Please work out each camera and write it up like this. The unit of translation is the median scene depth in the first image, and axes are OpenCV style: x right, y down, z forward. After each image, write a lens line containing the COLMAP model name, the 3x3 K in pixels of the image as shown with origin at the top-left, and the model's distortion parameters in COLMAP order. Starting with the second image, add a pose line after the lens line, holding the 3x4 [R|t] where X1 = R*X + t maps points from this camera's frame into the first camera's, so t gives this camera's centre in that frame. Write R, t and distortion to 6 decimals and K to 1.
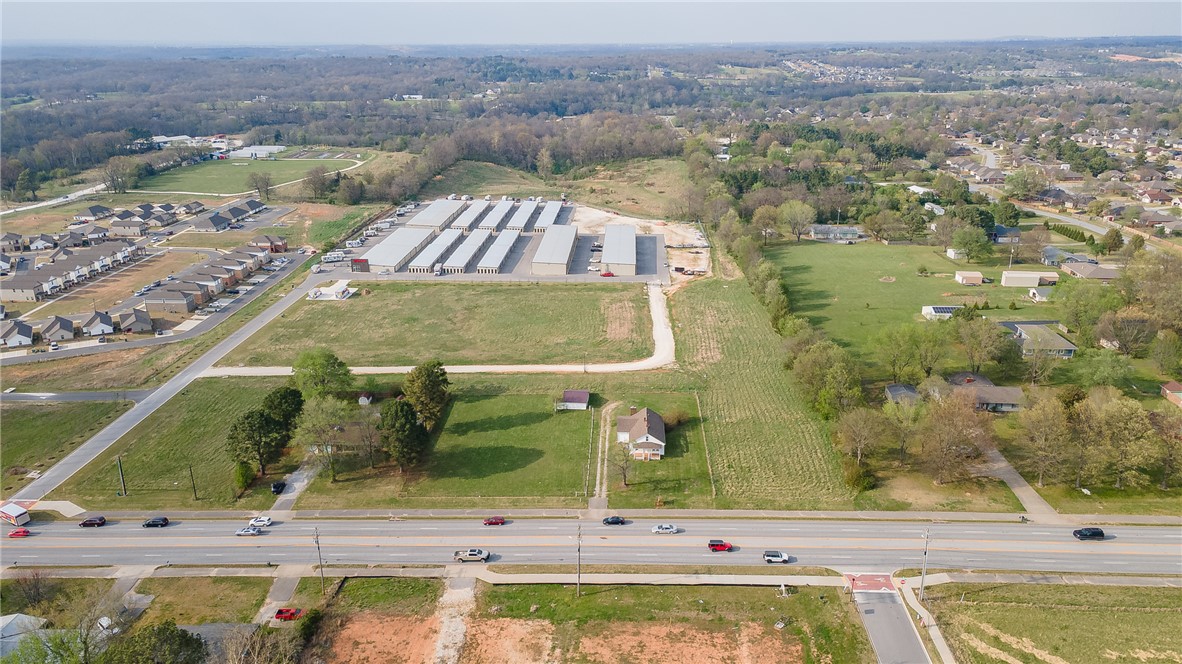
lens RADIAL K [[865.6, 0, 585.2], [0, 865.6, 330.6], [0, 0, 1]] dist [0.035343, 0.009126]
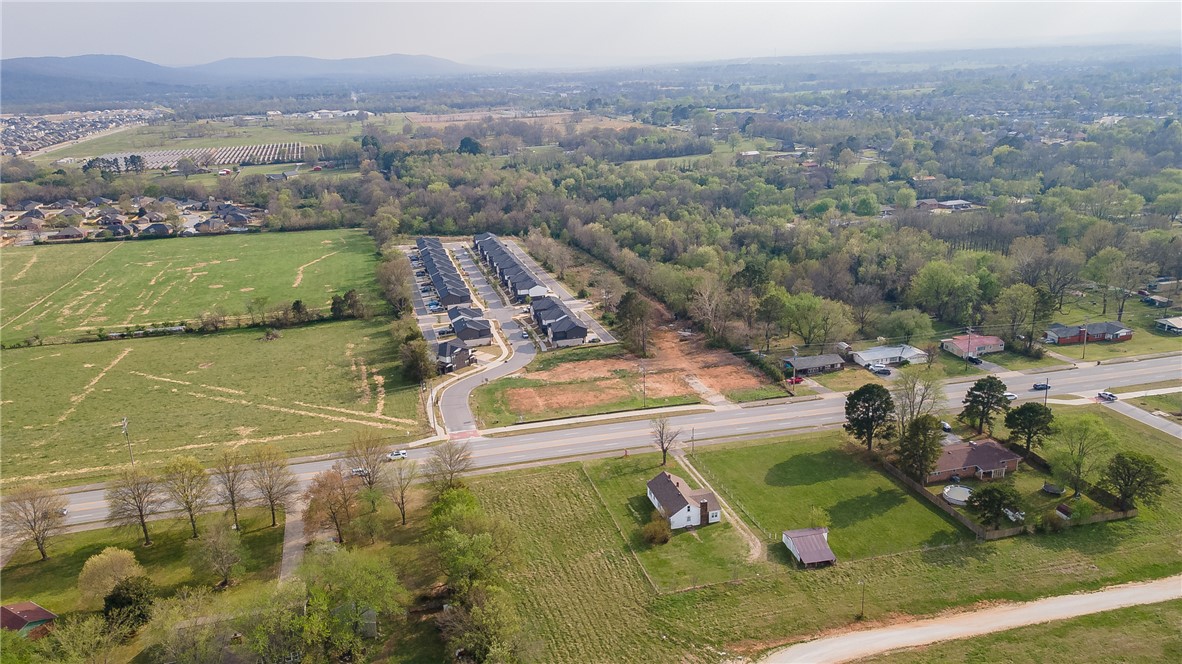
lens RADIAL K [[865.6, 0, 585.2], [0, 865.6, 330.6], [0, 0, 1]] dist [0.035343, 0.009126]
pose [[-0.952479, 0.128868, -0.276001, 0.405993], [-0.056723, 0.815210, 0.576381, -0.563361], [0.299276, 0.564647, -0.769161, 1.651841]]
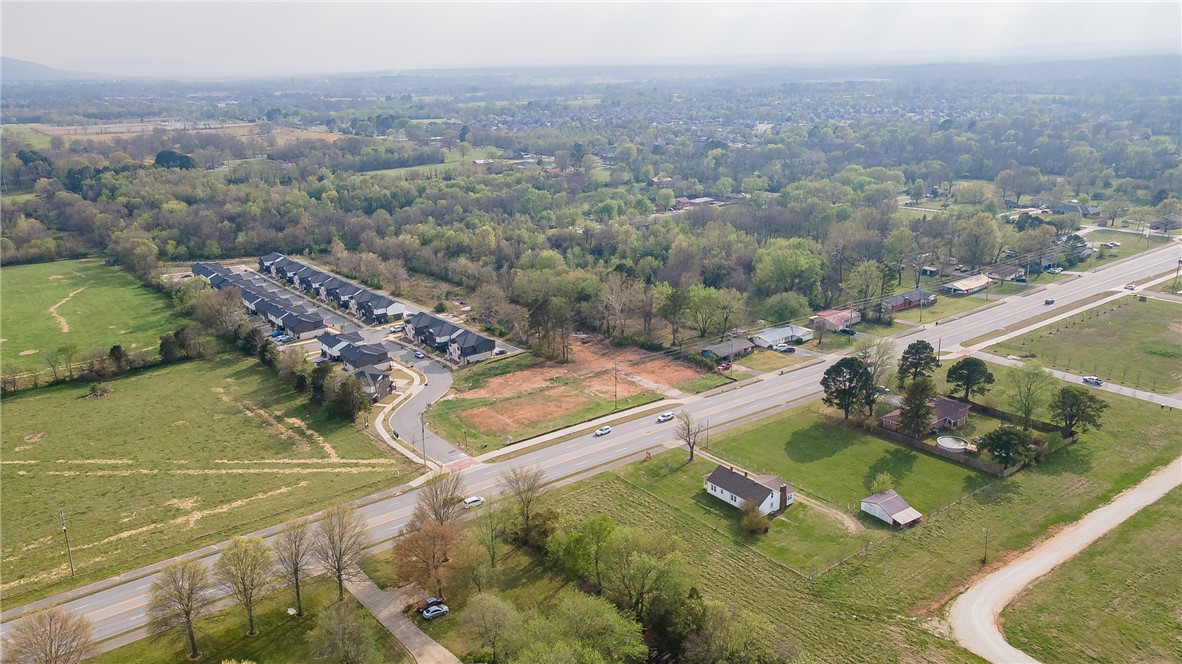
lens RADIAL K [[865.6, 0, 585.2], [0, 865.6, 330.6], [0, 0, 1]] dist [0.035343, 0.009126]
pose [[-0.763788, 0.213579, -0.609108, 0.752780], [-0.181158, 0.834809, 0.519881, -0.485620], [0.619524, 0.507424, -0.598925, 1.433791]]
